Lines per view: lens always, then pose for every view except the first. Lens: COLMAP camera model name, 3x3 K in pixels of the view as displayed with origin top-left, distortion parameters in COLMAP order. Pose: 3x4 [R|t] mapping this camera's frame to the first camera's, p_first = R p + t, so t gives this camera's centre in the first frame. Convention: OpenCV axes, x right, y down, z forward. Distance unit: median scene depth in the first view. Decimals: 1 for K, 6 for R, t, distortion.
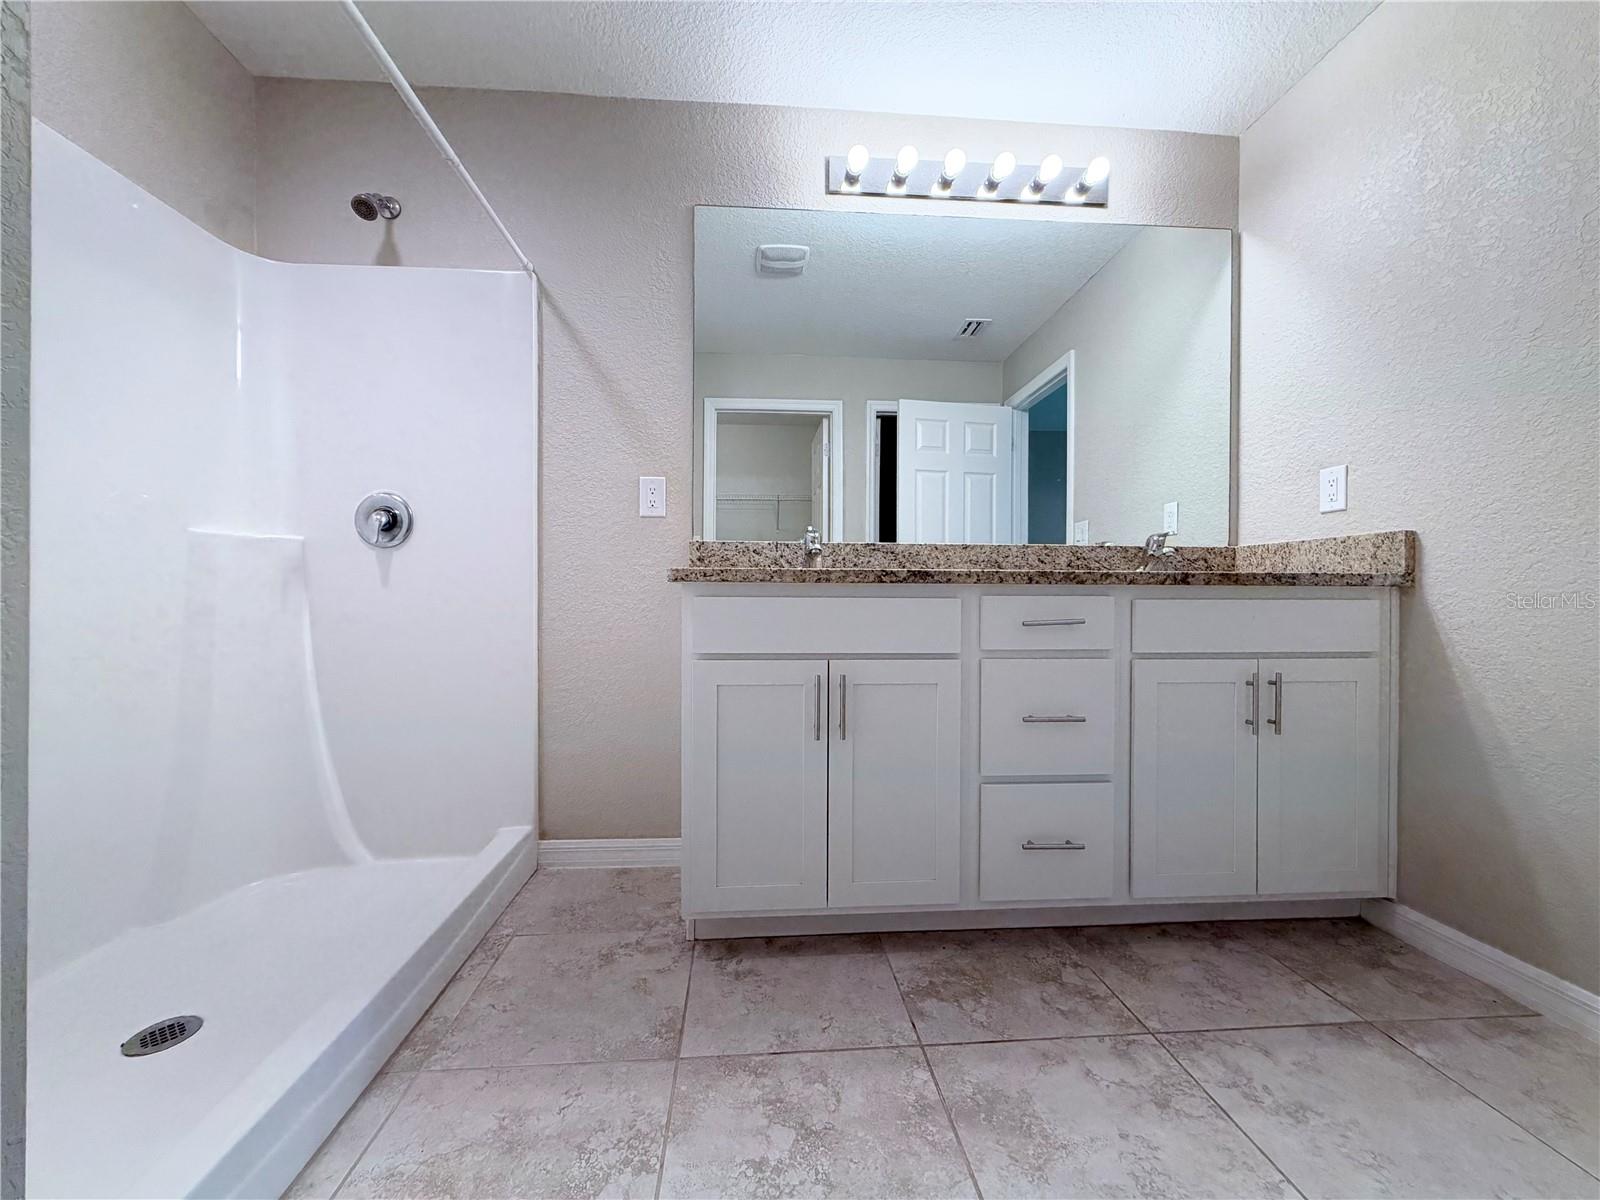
lens RADIAL K [[639.9, 0, 795.6], [0, 639.9, 600.3], [0, 0, 1]] dist [0.002850, -0.000260]
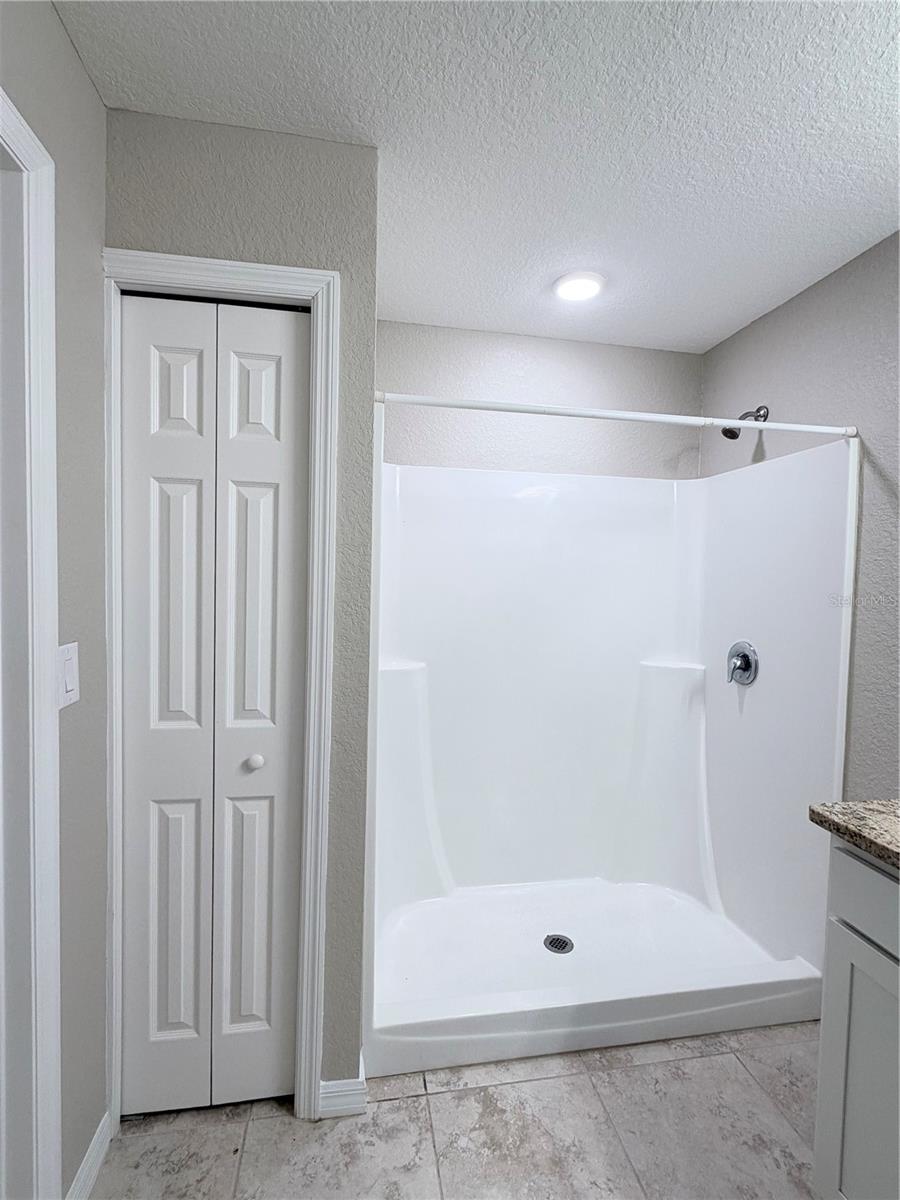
lens RADIAL K [[567.0, 0, 450.0], [0, 567.0, 600.0], [0, 0, 1]] dist [0.004356, -0.000407]
pose [[0.103603, 0.042024, -0.993731, 0.533319], [-0.031252, 0.998751, 0.038978, -0.347052], [0.994128, 0.027017, 0.104787, 0.364112]]
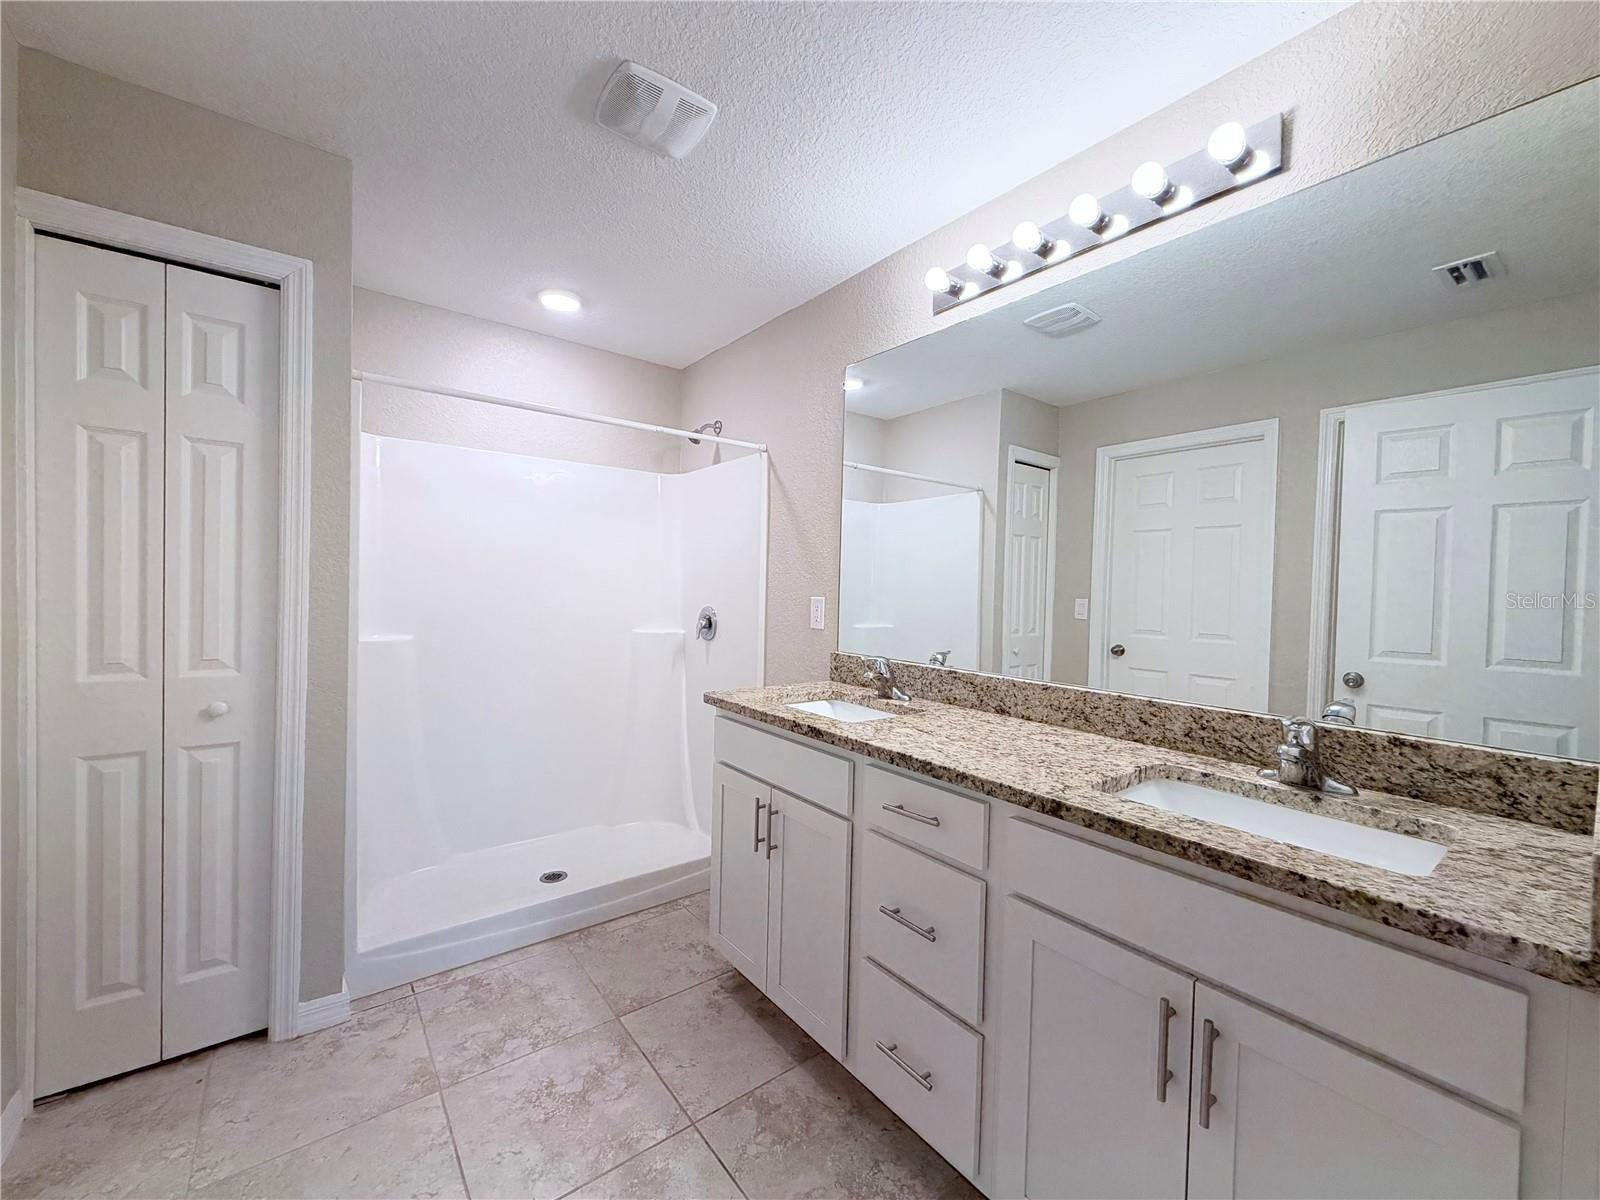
lens RADIAL K [[639.9, 0, 795.6], [0, 639.9, 600.3], [0, 0, 1]] dist [0.002850, -0.000260]
pose [[0.549516, 0.027307, -0.835037, 1.031481], [-0.028433, 0.999498, 0.013974, -0.264660], [0.834999, 0.016064, 0.550017, 0.369872]]
